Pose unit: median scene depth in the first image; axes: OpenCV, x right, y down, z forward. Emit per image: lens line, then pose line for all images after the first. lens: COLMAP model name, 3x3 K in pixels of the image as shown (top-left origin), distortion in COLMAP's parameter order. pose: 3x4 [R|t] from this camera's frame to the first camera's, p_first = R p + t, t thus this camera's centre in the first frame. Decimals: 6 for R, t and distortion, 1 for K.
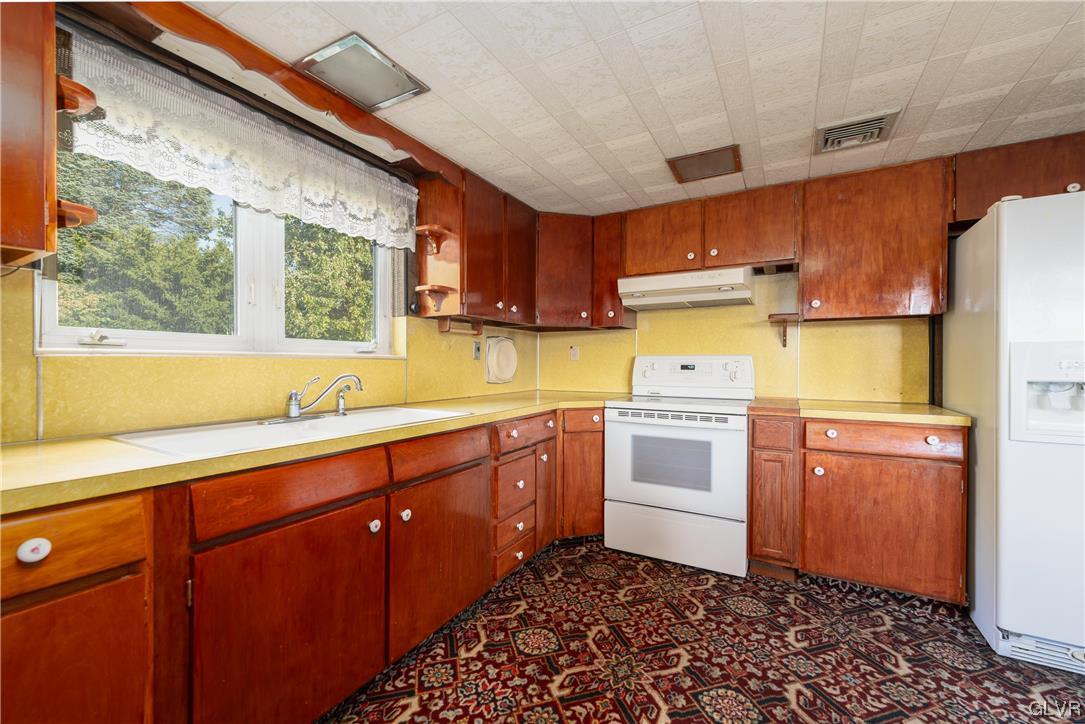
lens RADIAL K [[446.5, 0, 547.4], [0, 446.5, 366.1], [0, 0, 1]] dist [0.009125, -0.000177]
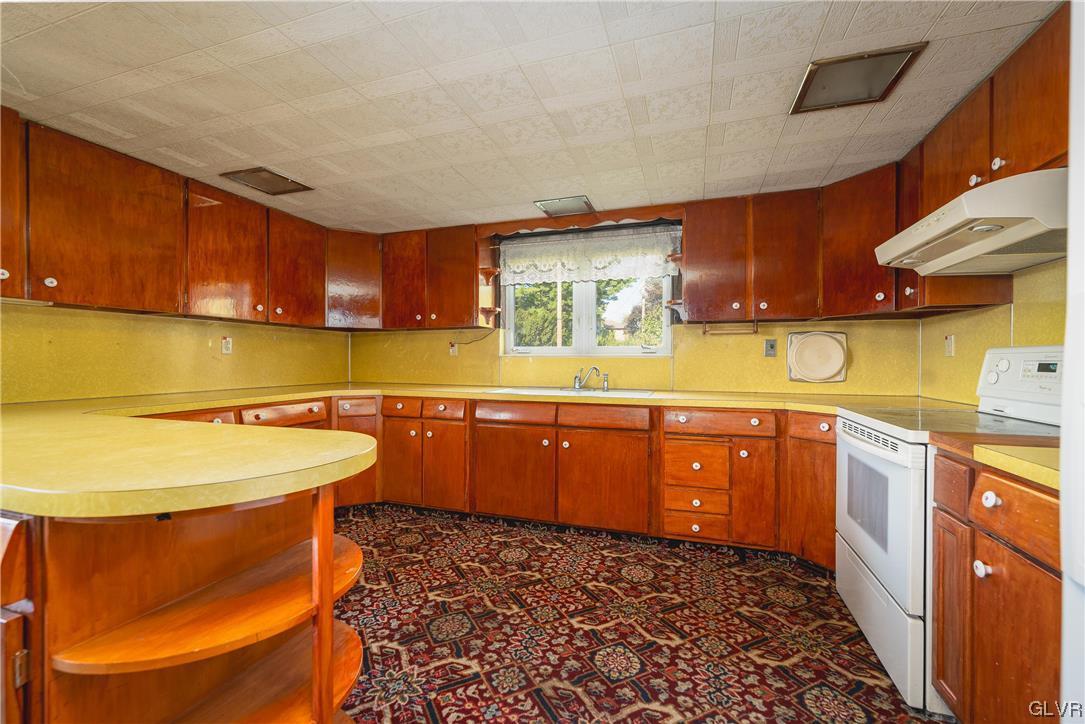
lens RADIAL K [[446.5, 0, 545.4], [0, 446.5, 364.1], [0, 0, 1]] dist [0.009125, -0.000177]
pose [[0.191474, 0.005842, -0.981480, 1.092608], [-0.011421, 0.999928, 0.003724, 0.005439], [0.981431, 0.010496, 0.191526, 0.443394]]
